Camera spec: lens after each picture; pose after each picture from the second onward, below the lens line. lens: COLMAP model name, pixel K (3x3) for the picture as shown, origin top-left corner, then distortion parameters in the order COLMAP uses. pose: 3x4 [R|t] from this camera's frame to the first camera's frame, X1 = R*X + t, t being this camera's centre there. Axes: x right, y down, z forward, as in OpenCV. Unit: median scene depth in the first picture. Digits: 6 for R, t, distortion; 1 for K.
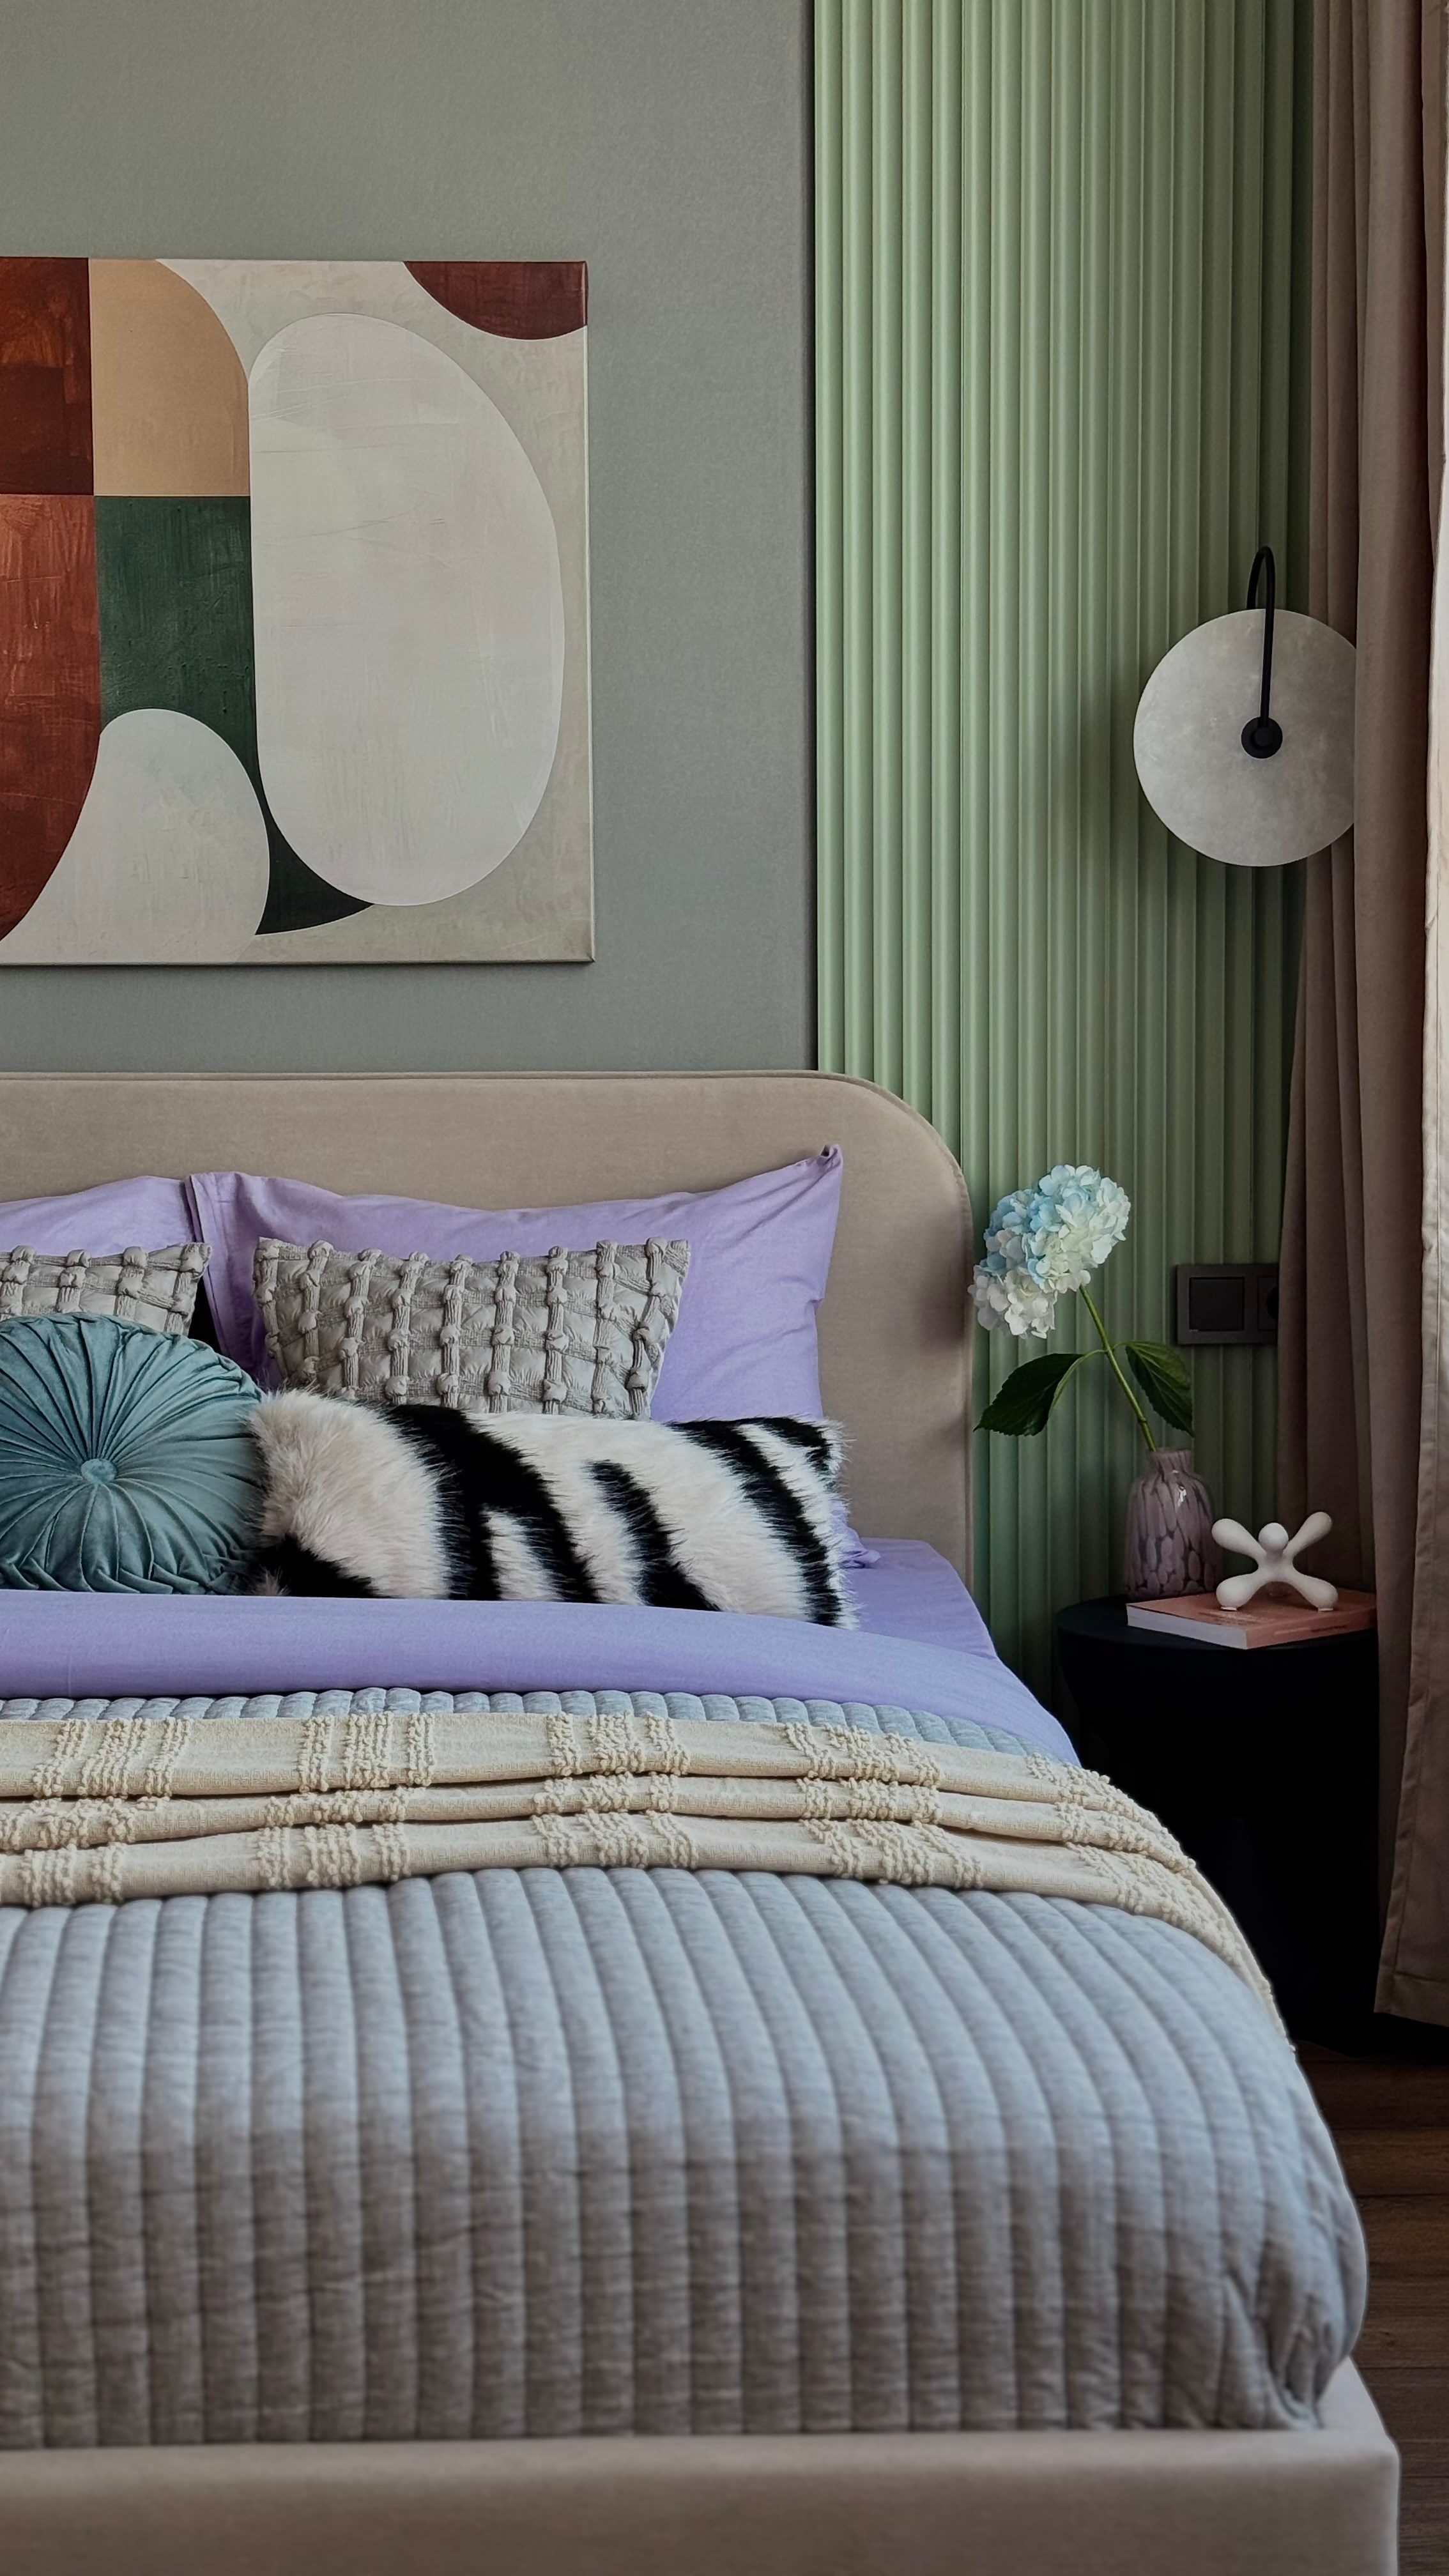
lens RADIAL K [[3676.2, 0, 724.5], [0, 3676.2, 1288.0], [0, 0, 1]] dist [0.216360, -0.518315]
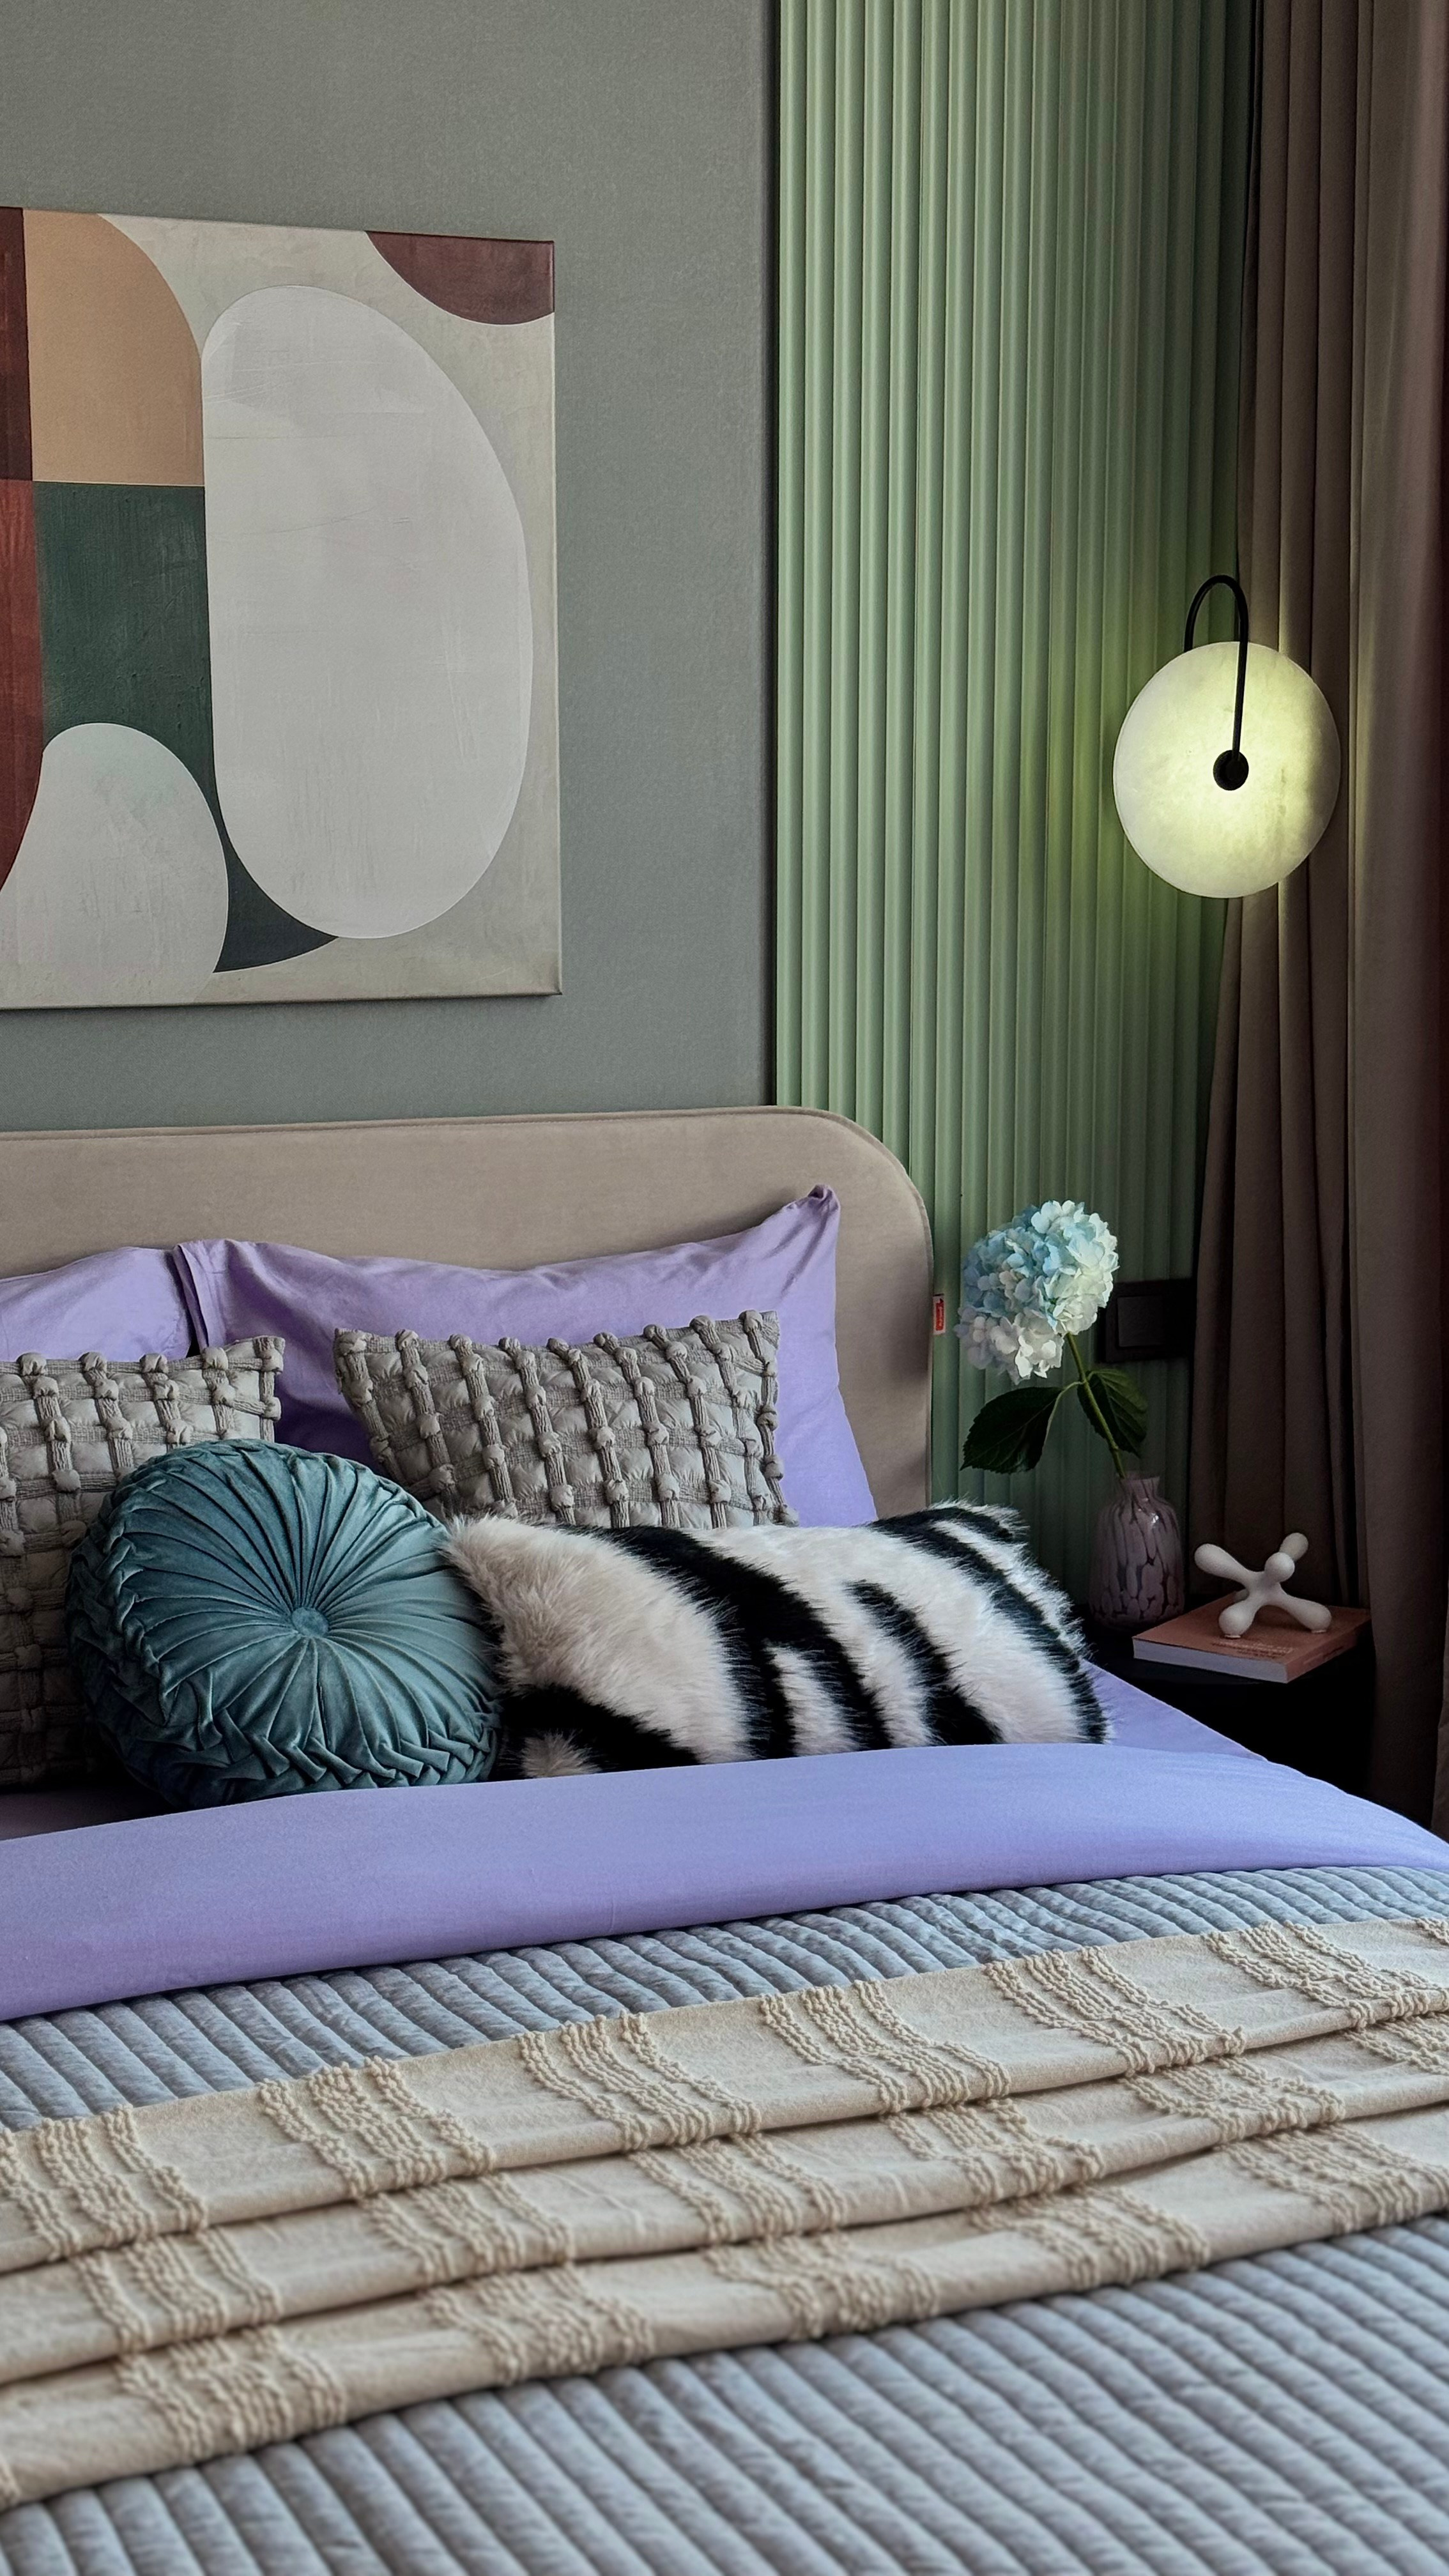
lens RADIAL K [[3676.2, 0, 724.5], [0, 3676.2, 1288.0], [0, 0, 1]] dist [0.216360, -0.518315]
pose [[0.933685, -0.044444, 0.355326, -0.344901], [0.016577, 0.996569, 0.081092, -0.092128], [-0.357711, -0.069824, 0.931218, 0.103851]]
